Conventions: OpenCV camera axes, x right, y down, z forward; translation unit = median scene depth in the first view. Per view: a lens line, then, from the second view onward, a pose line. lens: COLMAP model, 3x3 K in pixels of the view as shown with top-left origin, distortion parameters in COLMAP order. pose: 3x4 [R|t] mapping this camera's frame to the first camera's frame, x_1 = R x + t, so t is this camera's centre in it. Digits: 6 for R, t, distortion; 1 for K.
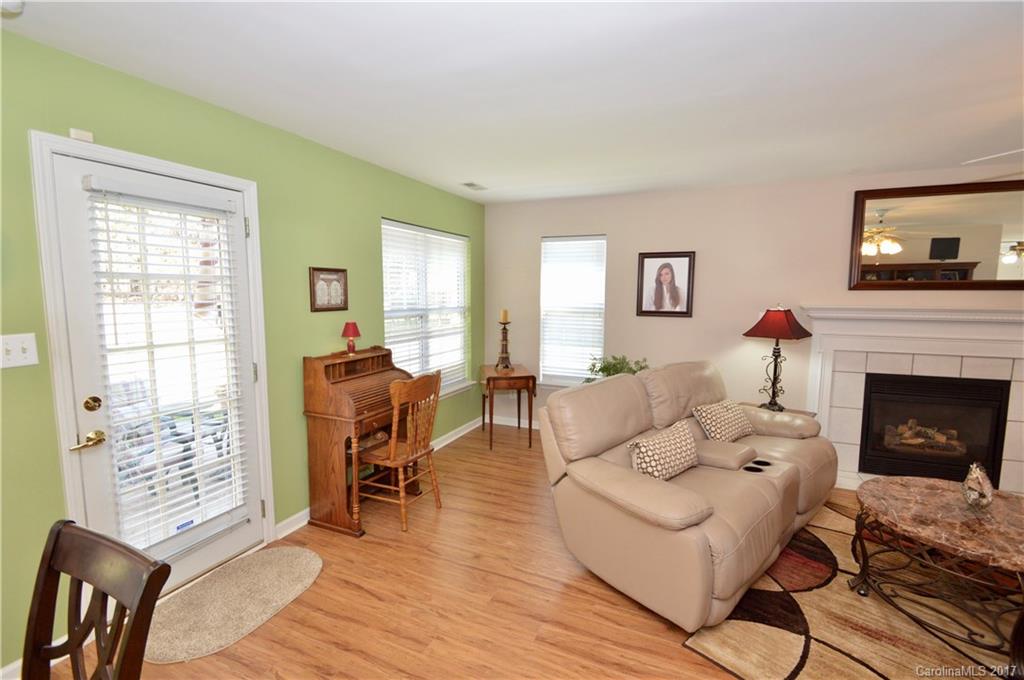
lens RADIAL K [[453.0, 0, 512.0], [0, 453.0, 340.0], [0, 0, 1]] dist [0.016918, -0.016089]
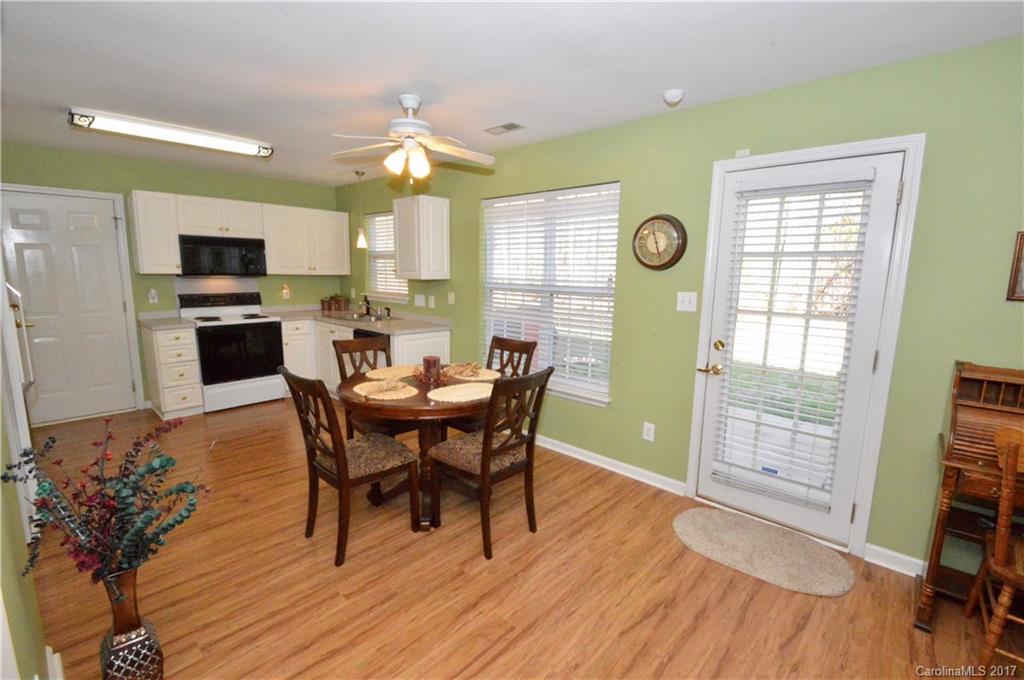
lens RADIAL K [[453.0, 0, 512.0], [0, 453.0, 340.0], [0, 0, 1]] dist [0.016918, -0.016089]
pose [[-0.318679, 0.138115, -0.937746, 0.335479], [-0.119444, 0.975589, 0.184280, -0.032858], [0.940307, 0.170735, -0.294403, 0.423940]]
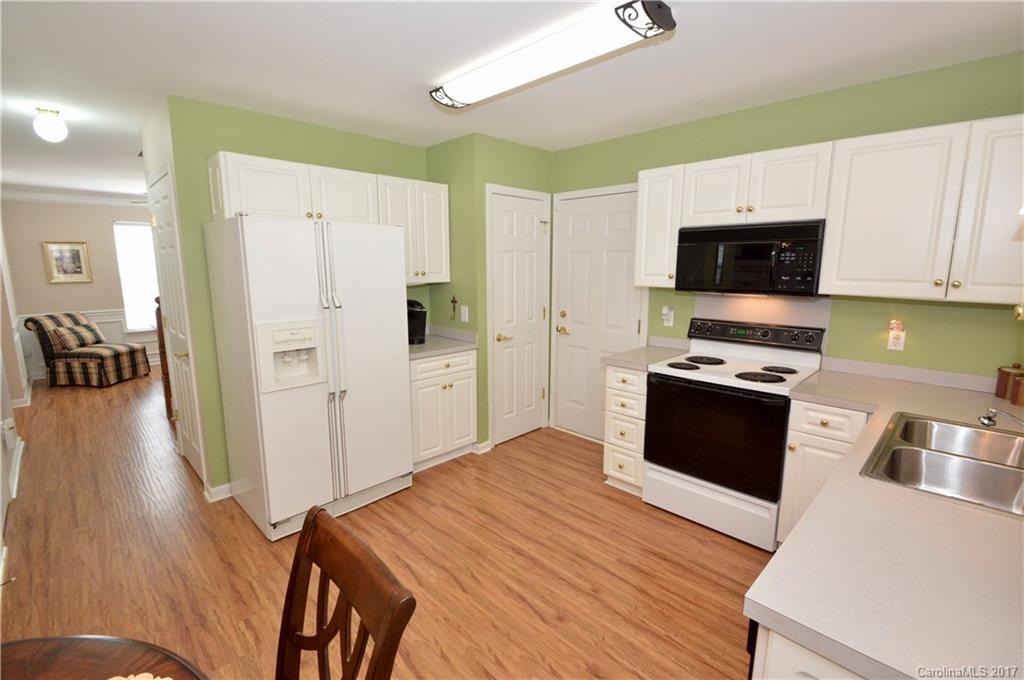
lens RADIAL K [[453.0, 0, 512.0], [0, 453.0, 340.0], [0, 0, 1]] dist [0.016918, -0.016089]
pose [[-0.934267, -0.064253, 0.350738, -0.571223], [0.034068, 0.963046, 0.267174, -0.010700], [-0.354943, 0.261561, -0.897553, 0.045477]]
